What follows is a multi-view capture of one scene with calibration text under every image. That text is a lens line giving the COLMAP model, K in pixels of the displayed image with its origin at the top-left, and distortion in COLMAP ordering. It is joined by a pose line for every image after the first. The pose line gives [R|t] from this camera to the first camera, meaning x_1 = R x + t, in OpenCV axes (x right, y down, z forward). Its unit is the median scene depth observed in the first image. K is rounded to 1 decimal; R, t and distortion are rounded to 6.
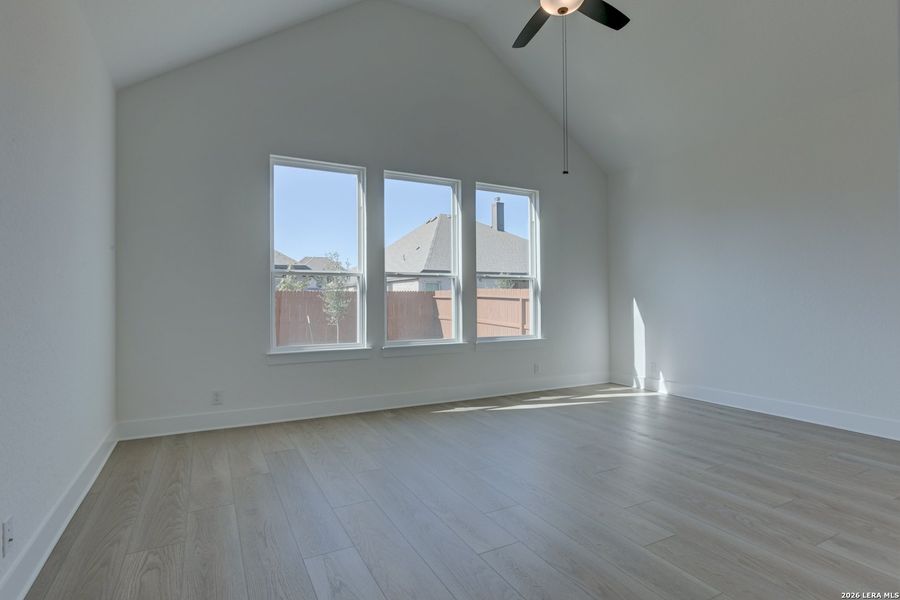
lens RADIAL K [[457.8, 0, 436.7], [0, 457.8, 296.0], [0, 0, 1]] dist [-0.006839, -0.000452]
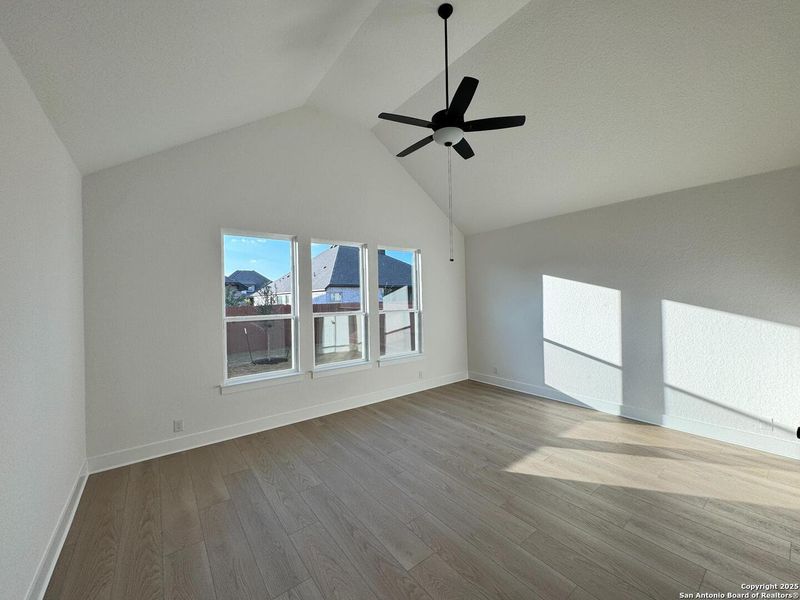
lens RADIAL K [[320.3, 0, 394.7], [0, 320.3, 300.7], [0, 0, 1]] dist [-0.001771, -0.000177]
pose [[0.984361, -0.011606, 0.175781, -0.074561], [0.010352, 0.999914, 0.008053, -0.171399], [-0.175859, -0.006107, 0.984396, 0.061466]]
